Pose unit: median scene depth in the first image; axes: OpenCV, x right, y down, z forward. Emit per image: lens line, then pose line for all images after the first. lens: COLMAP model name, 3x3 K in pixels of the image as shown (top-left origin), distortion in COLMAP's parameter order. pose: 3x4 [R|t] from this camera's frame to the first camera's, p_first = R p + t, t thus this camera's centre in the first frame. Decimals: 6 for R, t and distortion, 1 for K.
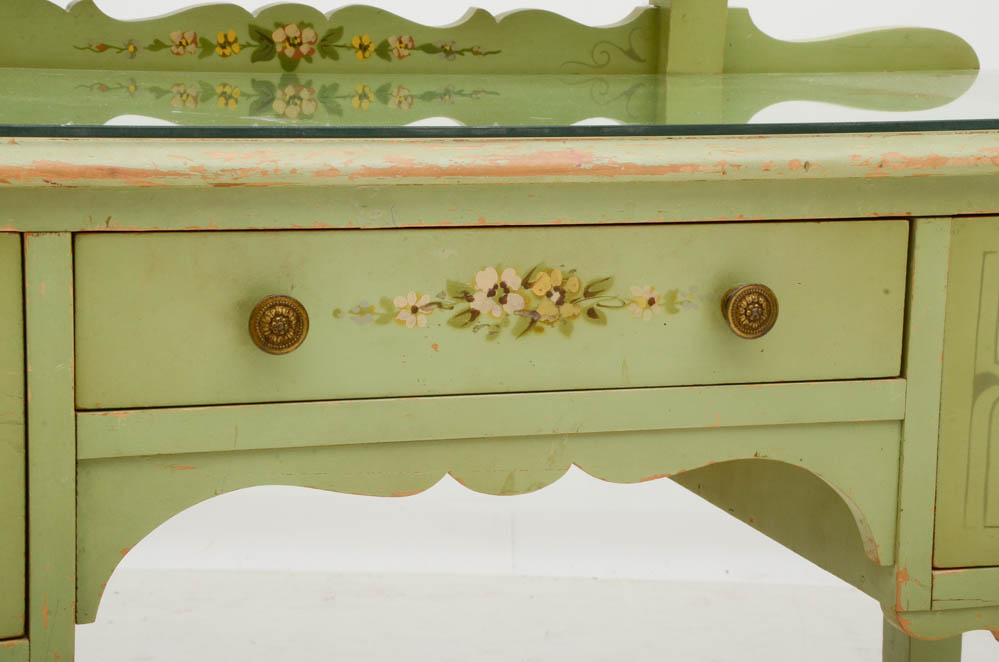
lens RADIAL K [[2225.6, 0, 499.5], [0, 2225.6, 331.0], [0, 0, 1]] dist [0.437924, 0.390550]
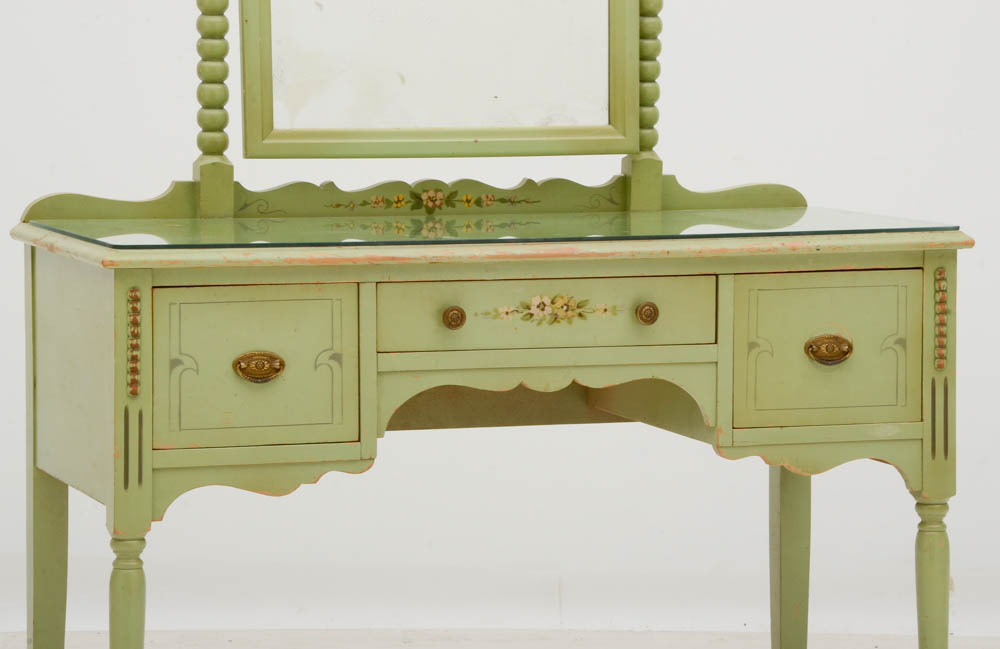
lens RADIAL K [[4045.1, 0, 500.0], [0, 4045.1, 324.5], [0, 0, 1]] dist [2.041523, 0.077919]
pose [[0.999777, -0.018145, -0.010822, 0.001941], [0.017257, 0.996870, -0.077145, 0.337142], [0.012188, 0.076941, 0.996961, -3.345790]]
